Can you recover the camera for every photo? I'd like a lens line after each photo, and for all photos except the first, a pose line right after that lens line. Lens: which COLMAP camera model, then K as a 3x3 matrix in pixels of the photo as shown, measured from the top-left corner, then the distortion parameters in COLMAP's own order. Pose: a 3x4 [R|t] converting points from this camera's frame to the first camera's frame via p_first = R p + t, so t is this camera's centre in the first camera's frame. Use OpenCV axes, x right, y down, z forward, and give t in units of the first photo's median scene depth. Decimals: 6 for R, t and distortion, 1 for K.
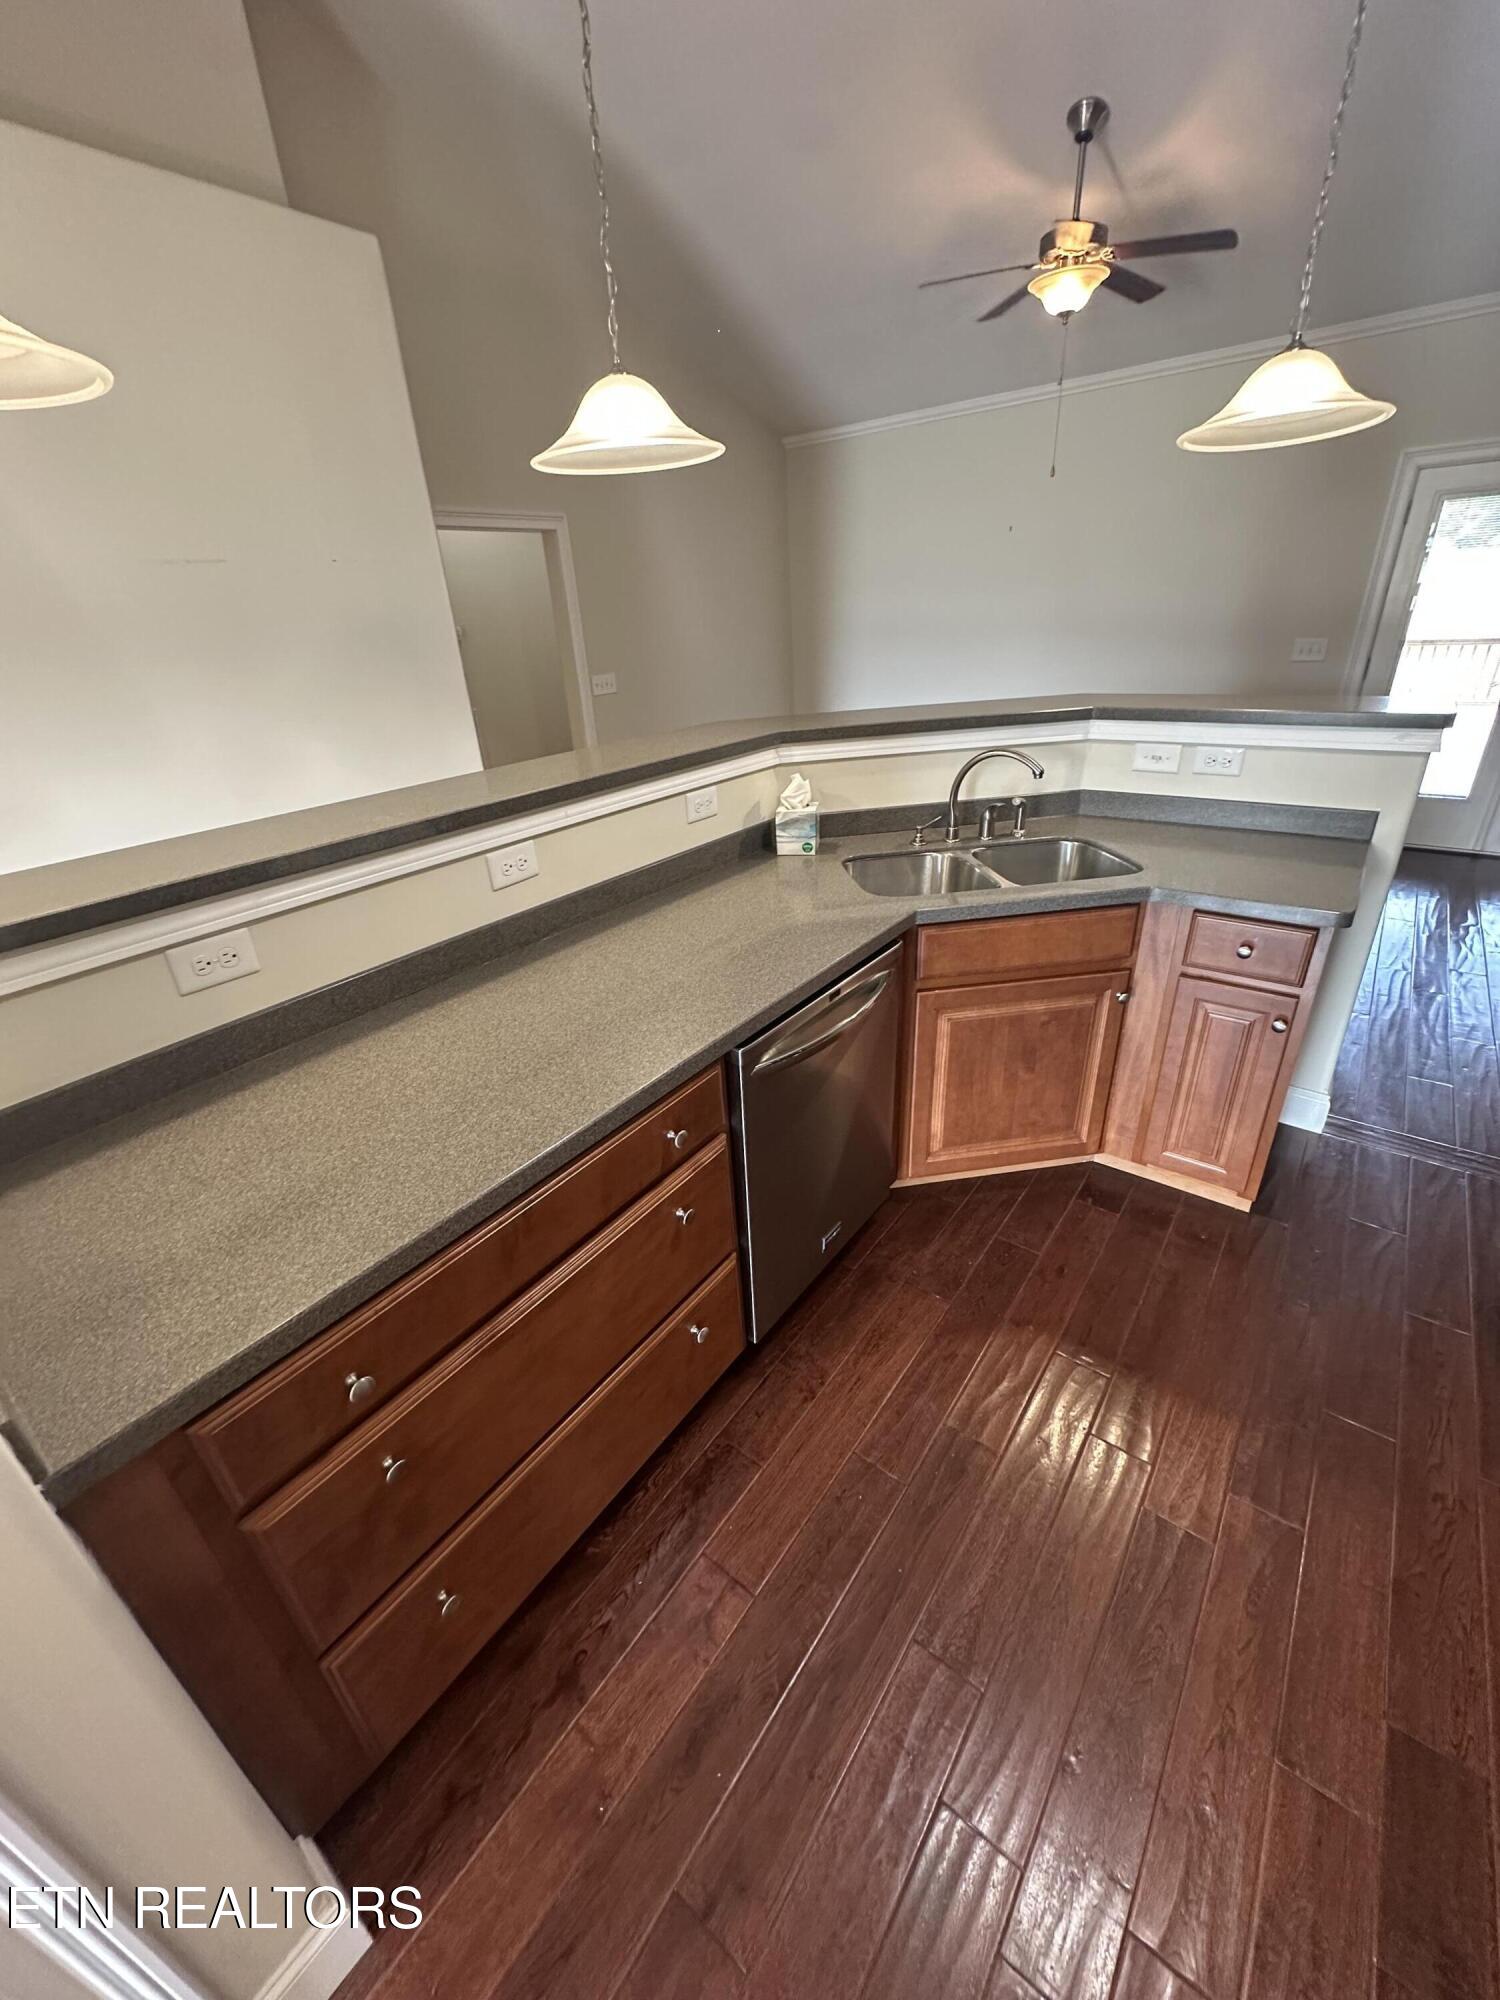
lens RADIAL K [[799.8, 0, 750.0], [0, 799.8, 1000.0], [0, 0, 1]] dist [-0.005836, 0.001247]
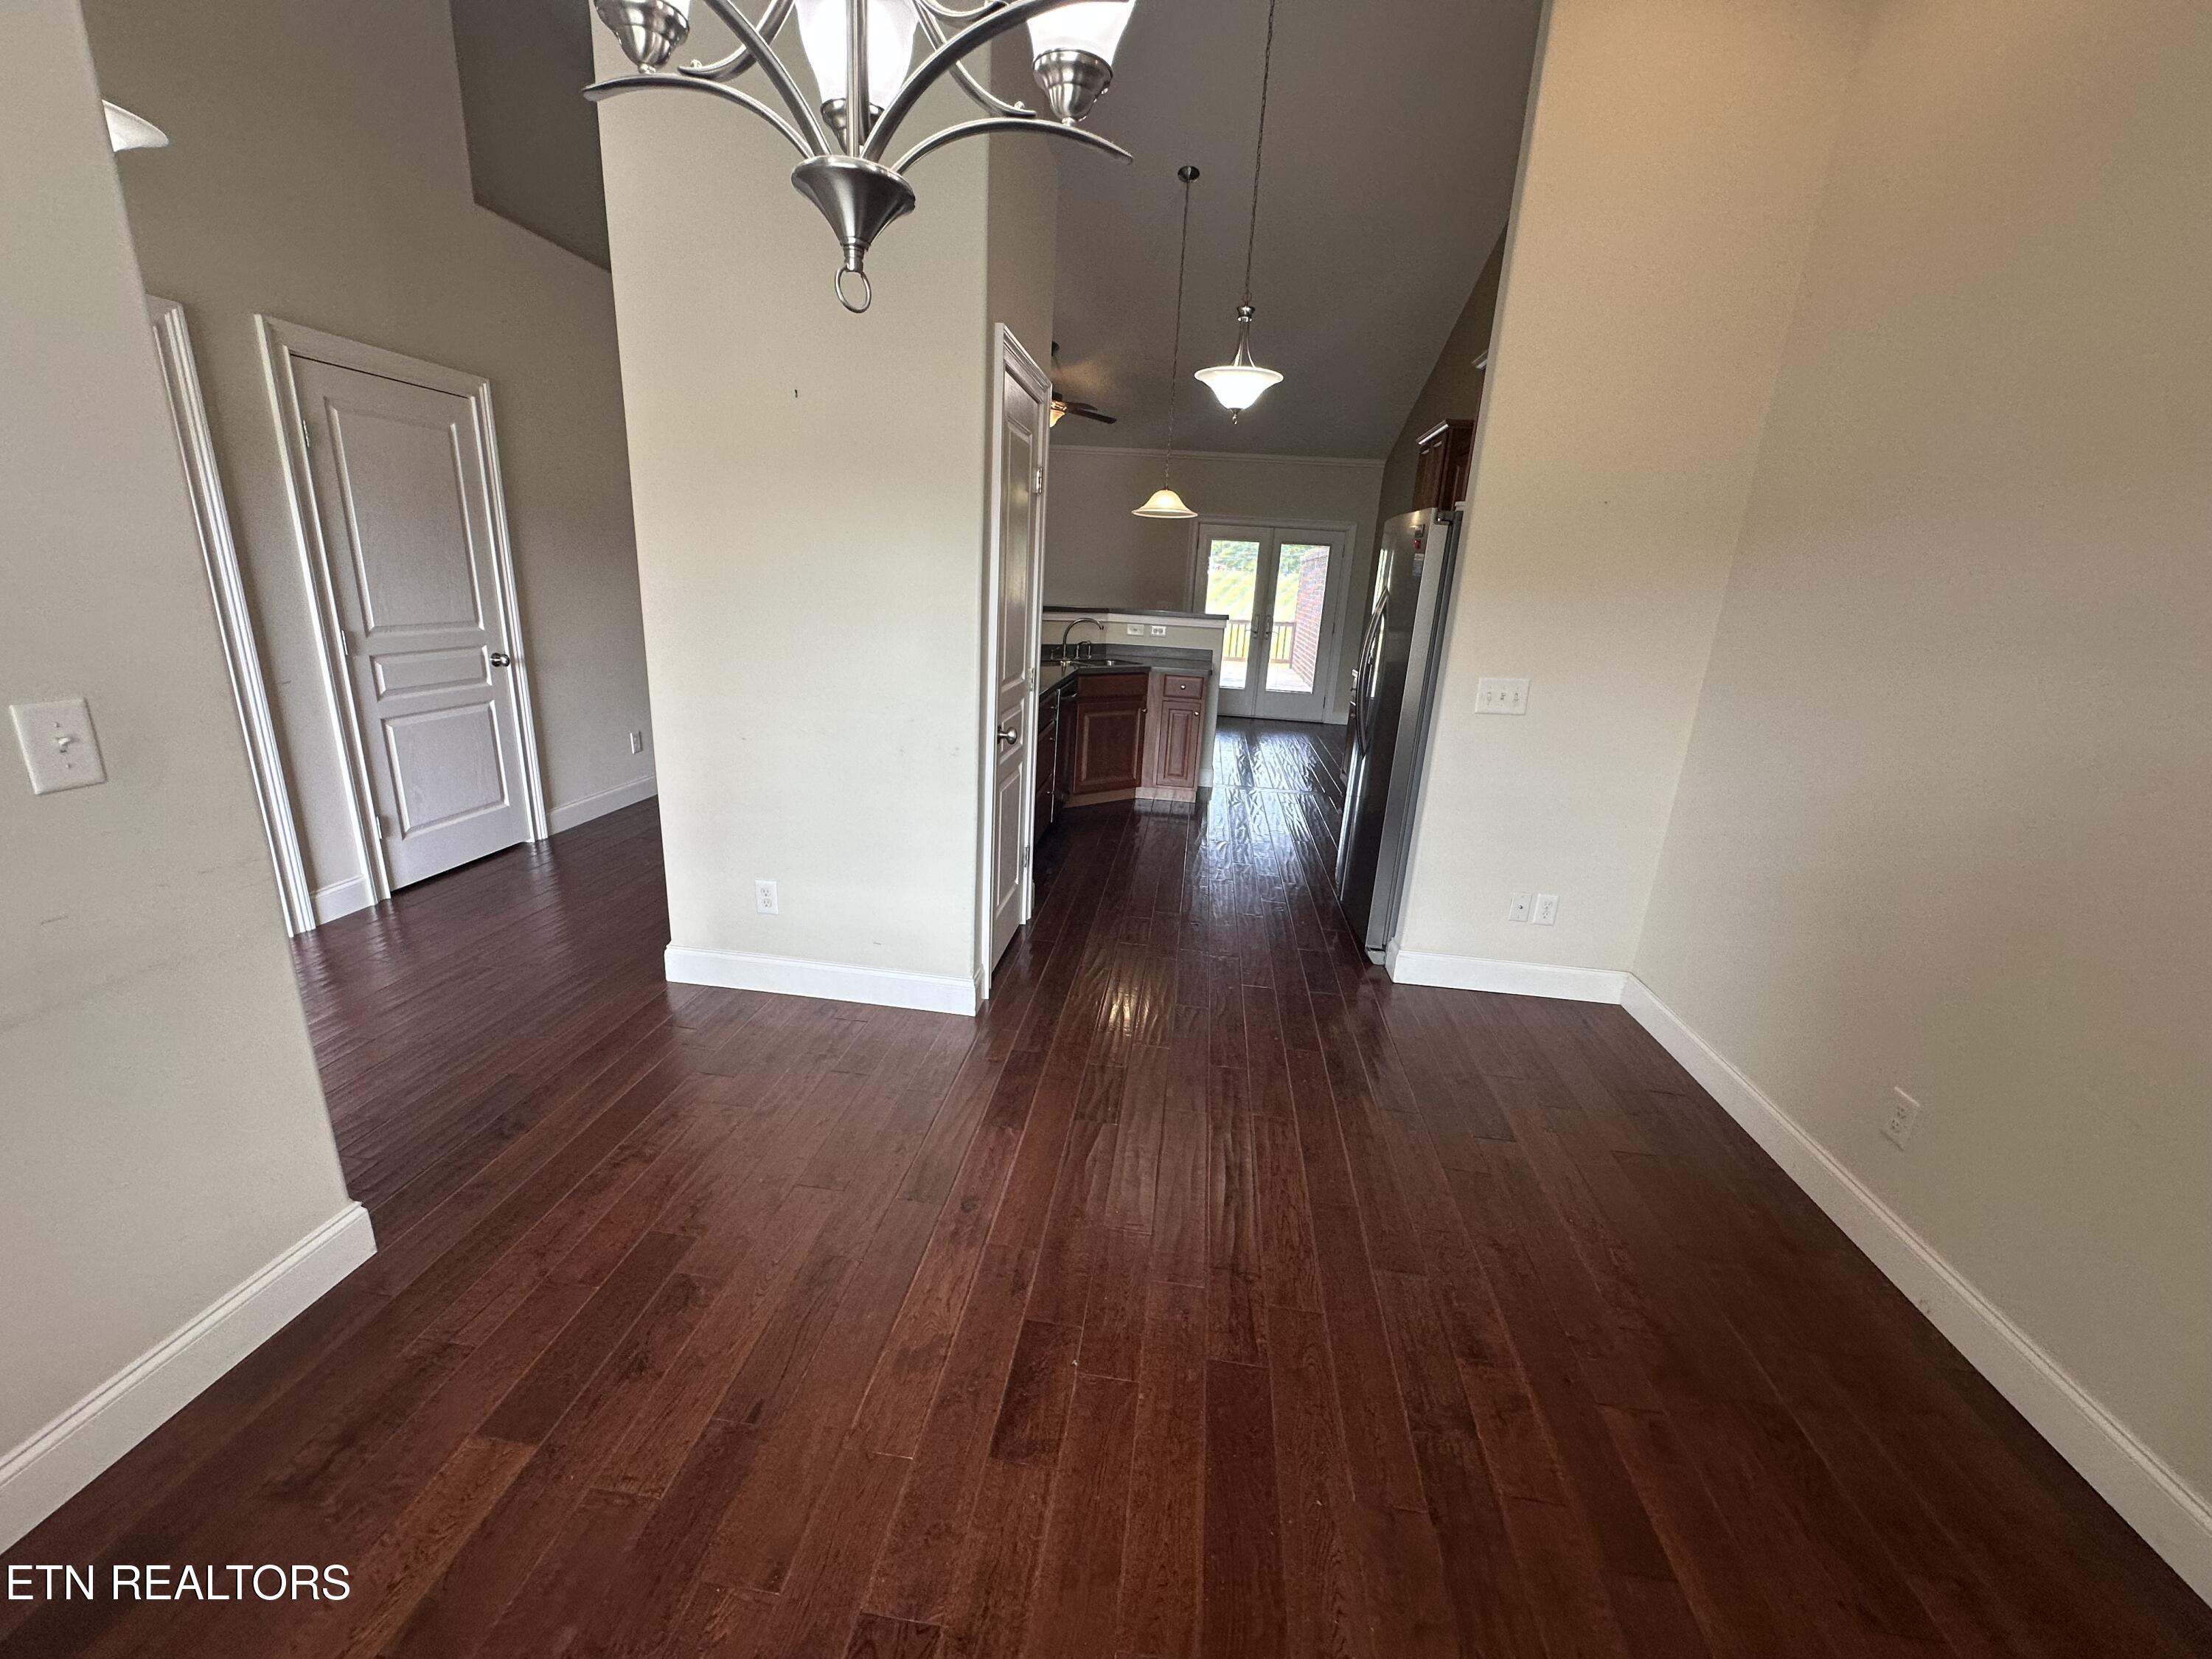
lens RADIAL K [[884.6, 0, 1106.0], [0, 884.6, 829.5], [0, 0, 1]] dist [-0.005836, 0.001247]
pose [[0.849011, -0.048357, 0.526158, -1.055517], [0.135464, 0.982441, -0.128294, 0.655964], [-0.510715, 0.180199, 0.840654, -1.152953]]
